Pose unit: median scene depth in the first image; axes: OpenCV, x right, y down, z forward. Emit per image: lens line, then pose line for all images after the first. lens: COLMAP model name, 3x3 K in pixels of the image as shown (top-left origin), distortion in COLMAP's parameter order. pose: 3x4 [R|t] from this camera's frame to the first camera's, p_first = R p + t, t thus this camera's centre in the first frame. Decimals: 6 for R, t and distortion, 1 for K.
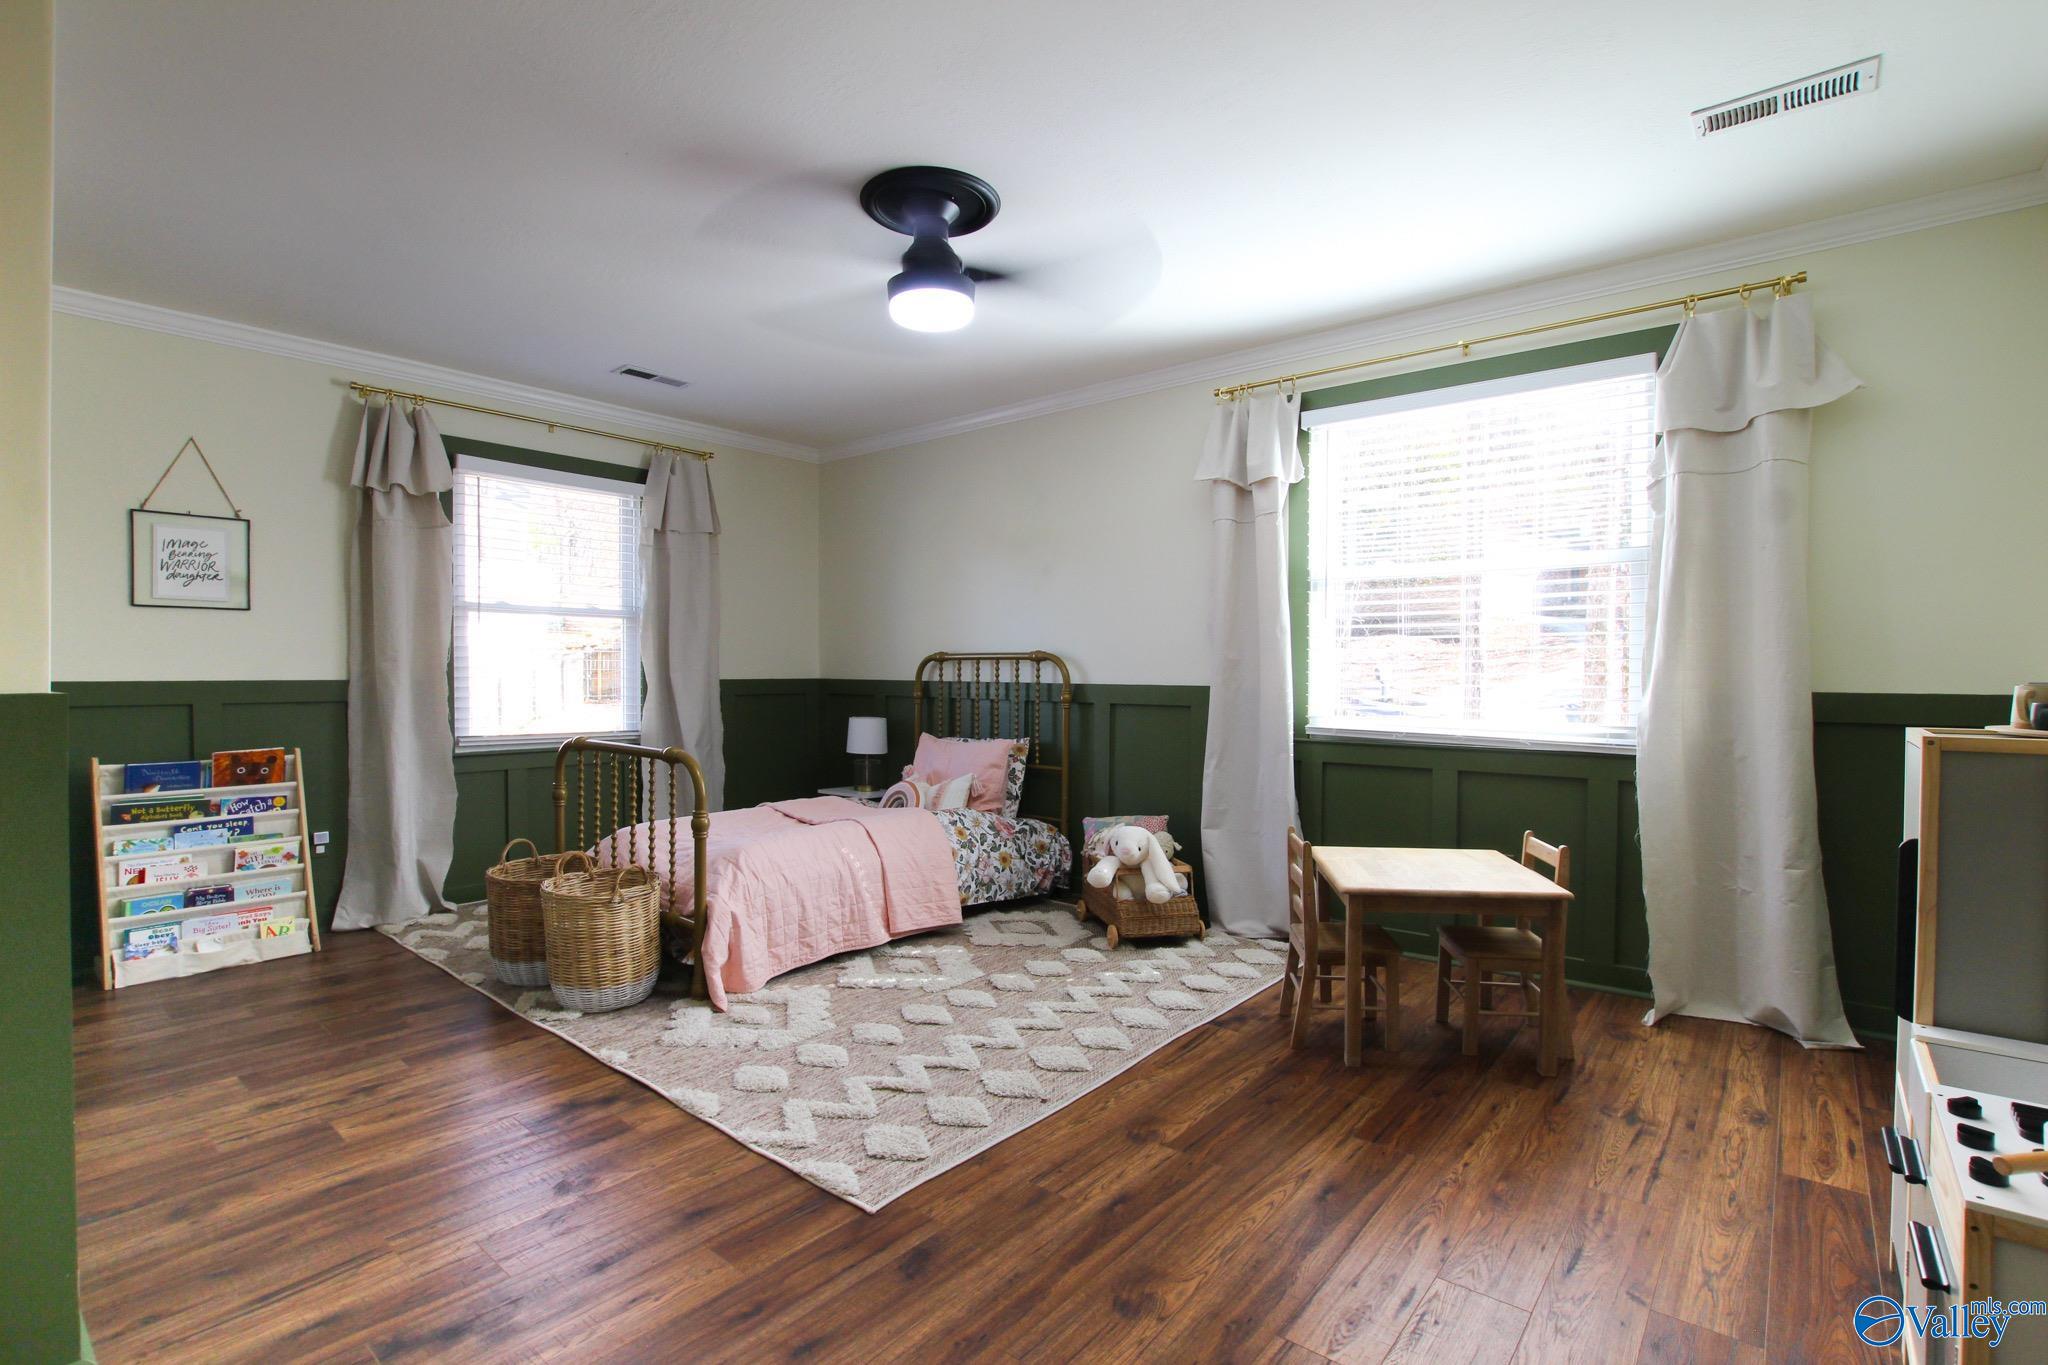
lens RADIAL K [[967.0, 0, 1028.3], [0, 967.0, 682.4], [0, 0, 1]] dist [-0.031003, 0.002266]
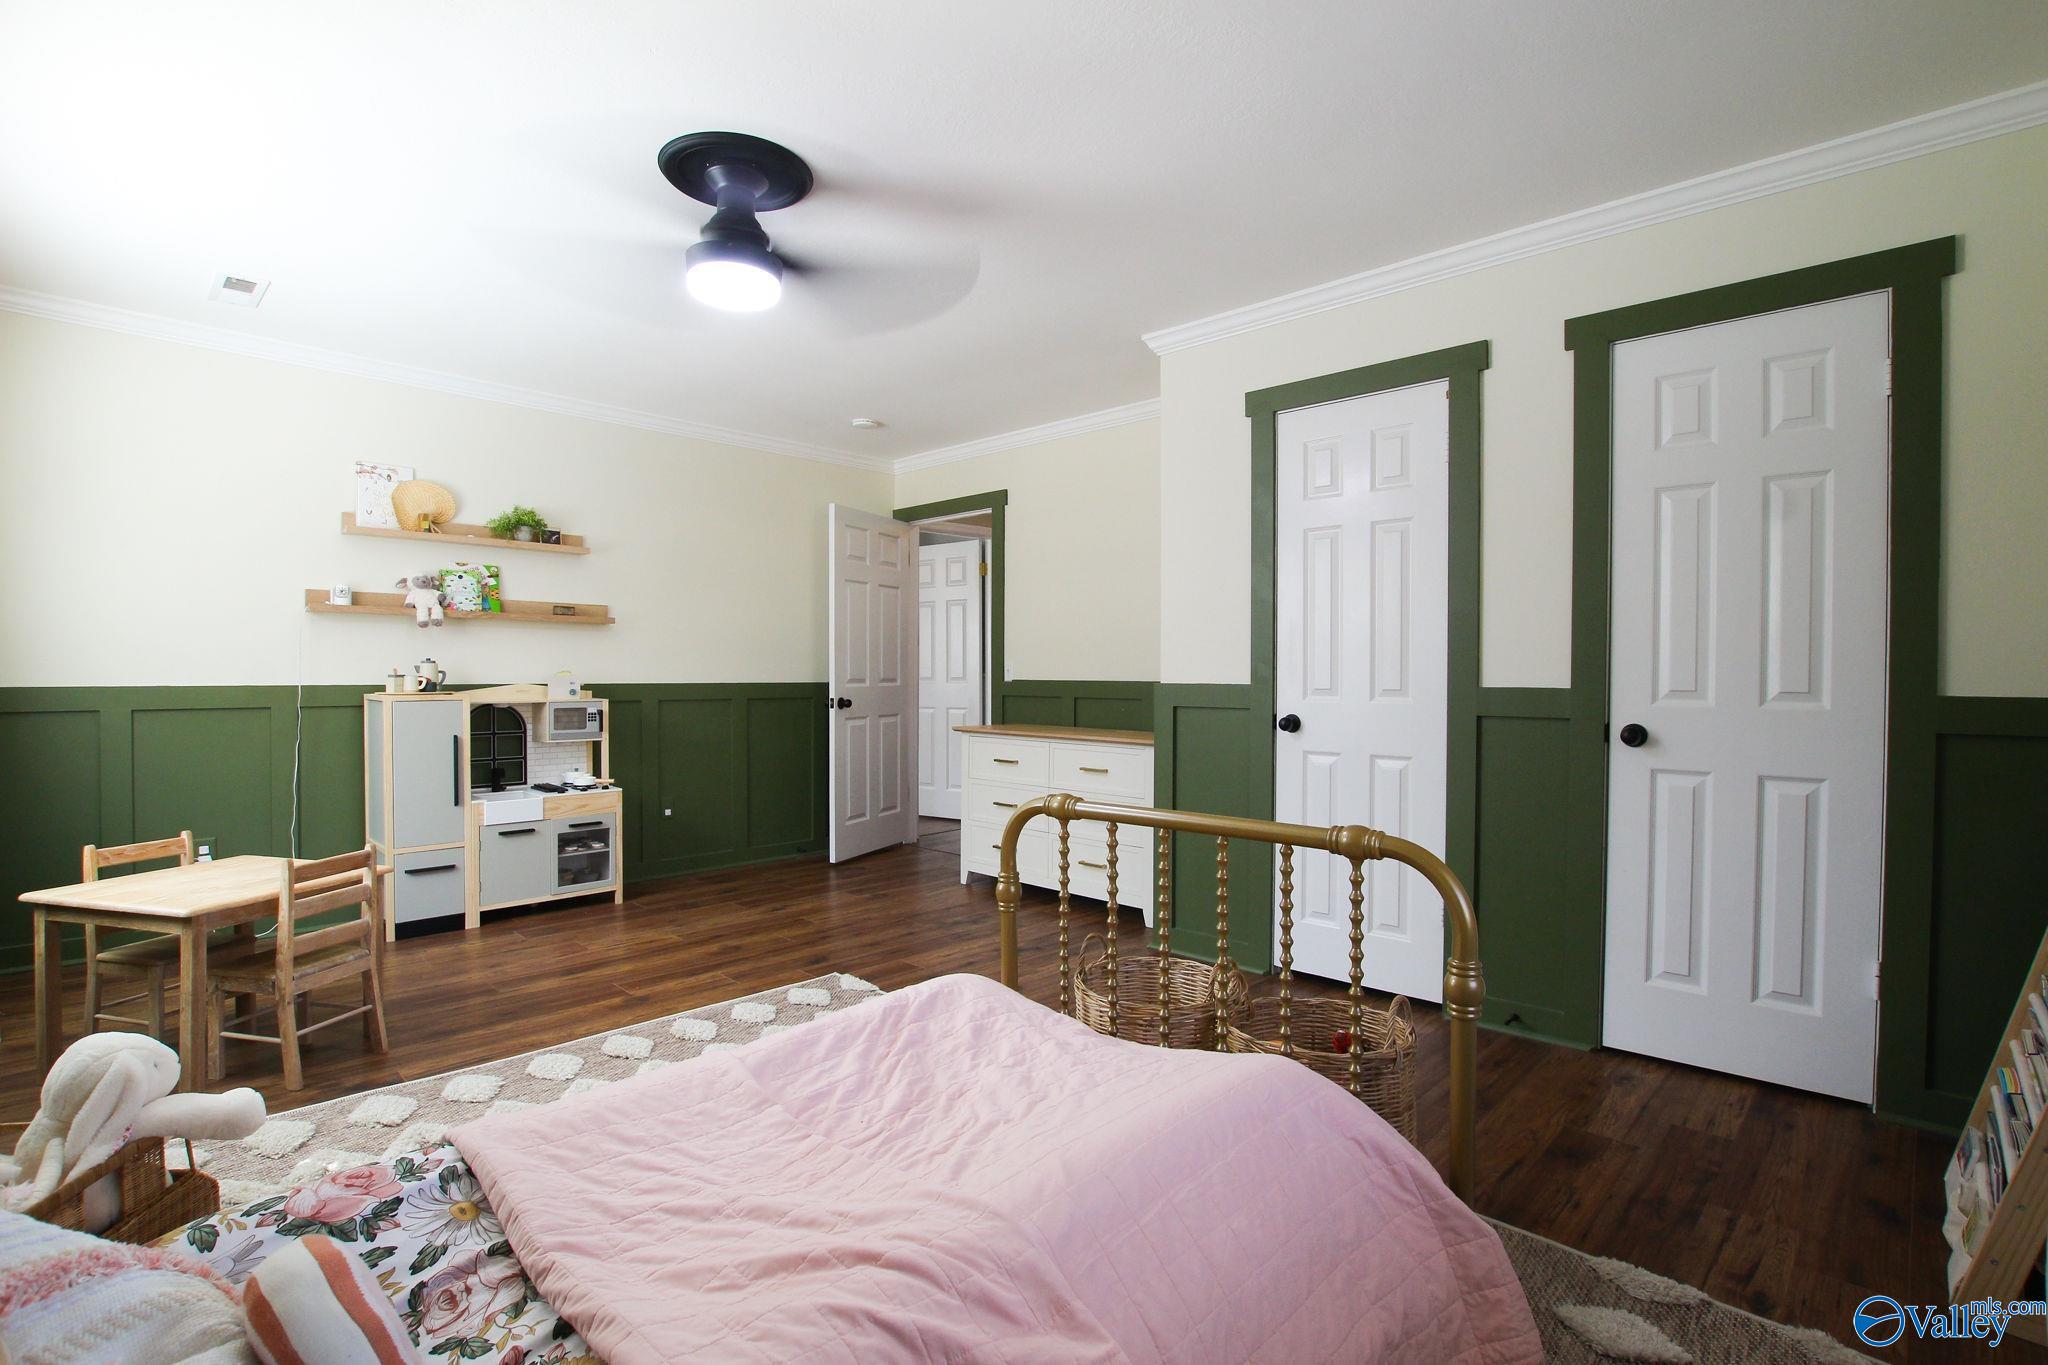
lens RADIAL K [[967.0, 0, 1028.2], [0, 967.0, 687.8], [0, 0, 1]] dist [-0.031003, 0.002266]
pose [[-0.997350, -0.003420, 0.072675, -0.631725], [-0.001497, 0.999648, 0.026495, -0.030192], [-0.072740, 0.026316, -0.997004, 2.669314]]
